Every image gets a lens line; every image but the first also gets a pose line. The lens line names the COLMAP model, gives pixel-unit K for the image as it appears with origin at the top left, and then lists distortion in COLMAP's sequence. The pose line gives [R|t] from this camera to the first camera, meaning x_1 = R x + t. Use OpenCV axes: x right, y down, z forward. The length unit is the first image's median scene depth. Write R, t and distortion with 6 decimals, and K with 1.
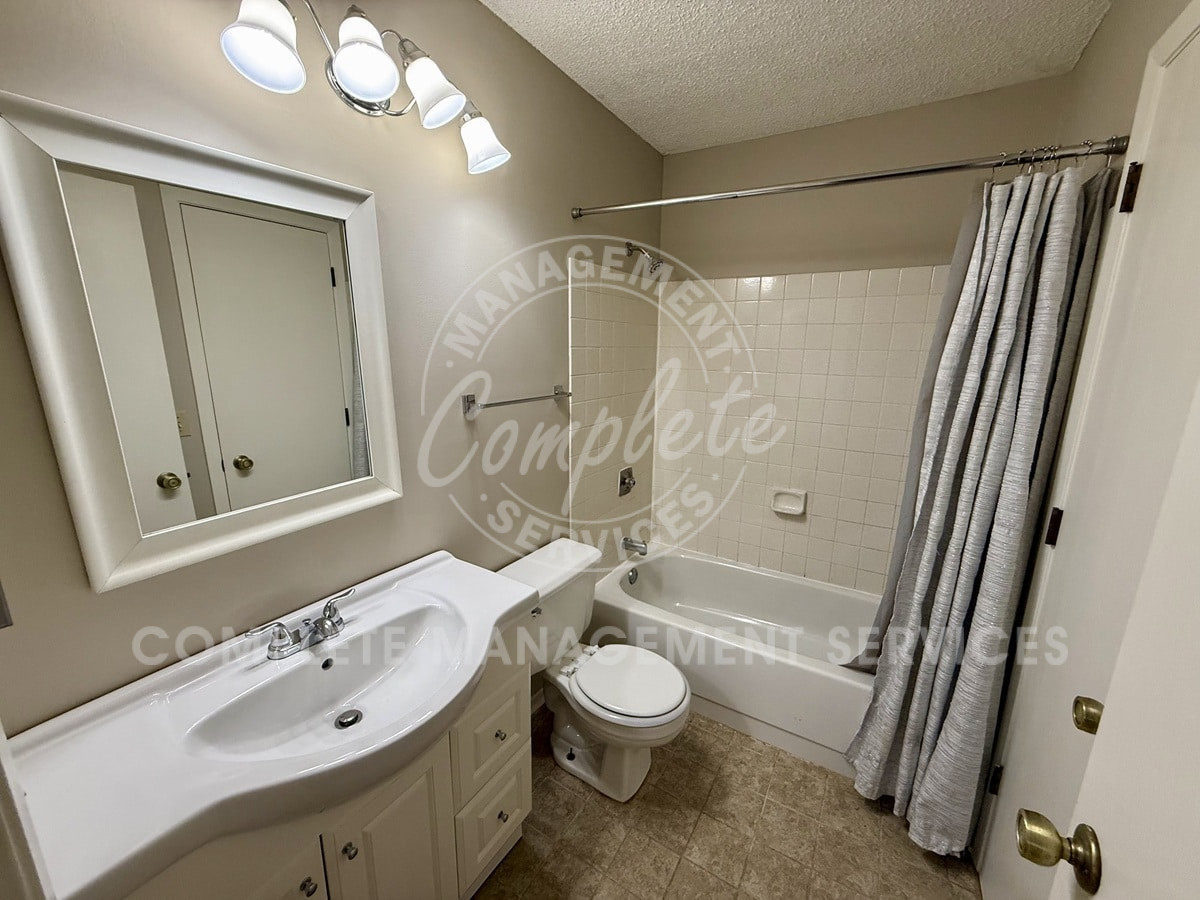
lens RADIAL K [[476.6, 0, 600.6], [0, 476.6, 449.1], [0, 0, 1]] dist [0.000818, -0.000098]
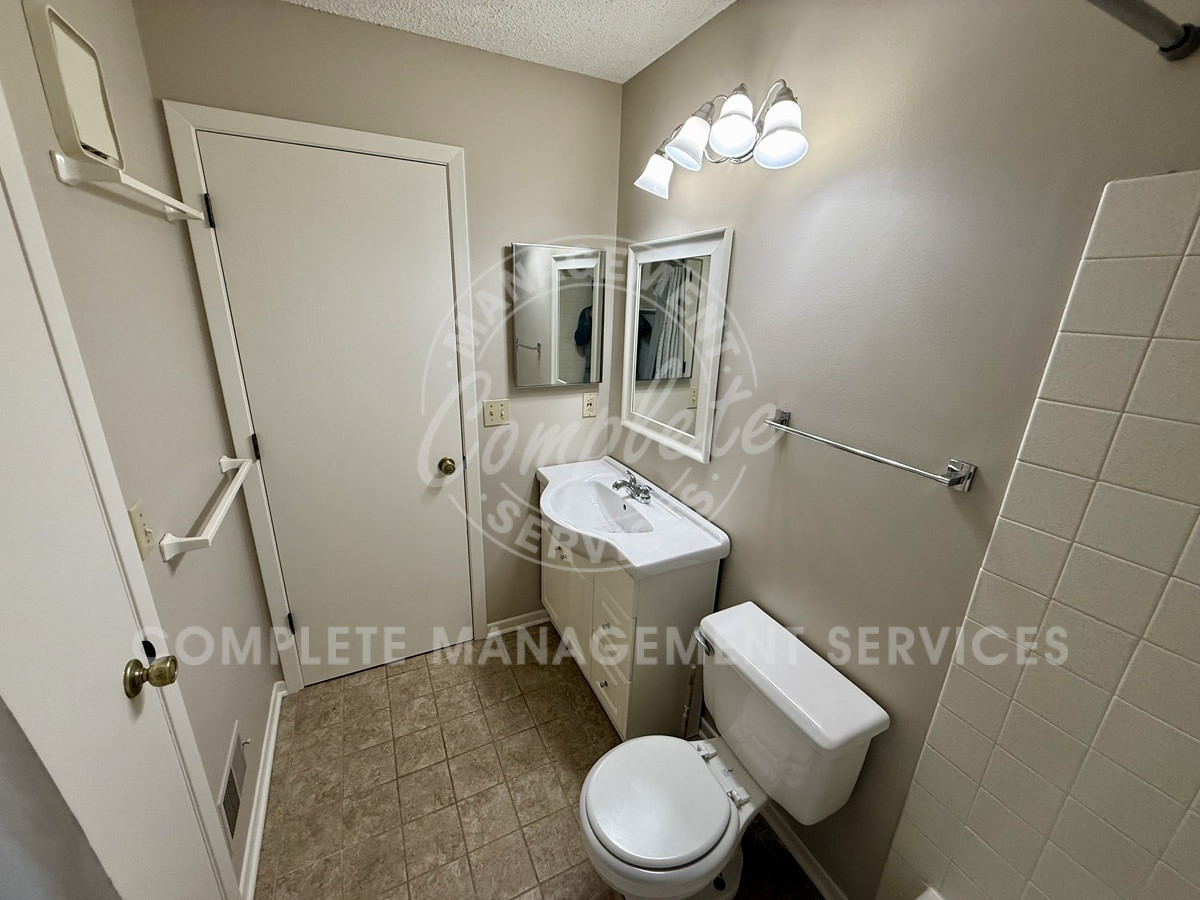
lens RADIAL K [[476.6, 0, 598.0], [0, 476.6, 452.2], [0, 0, 1]] dist [0.000818, -0.000098]
pose [[-0.537755, 0.232089, -0.810527, 0.874953], [-0.224177, 0.887395, 0.402833, -0.431815], [0.812751, 0.398327, -0.425172, 1.478998]]
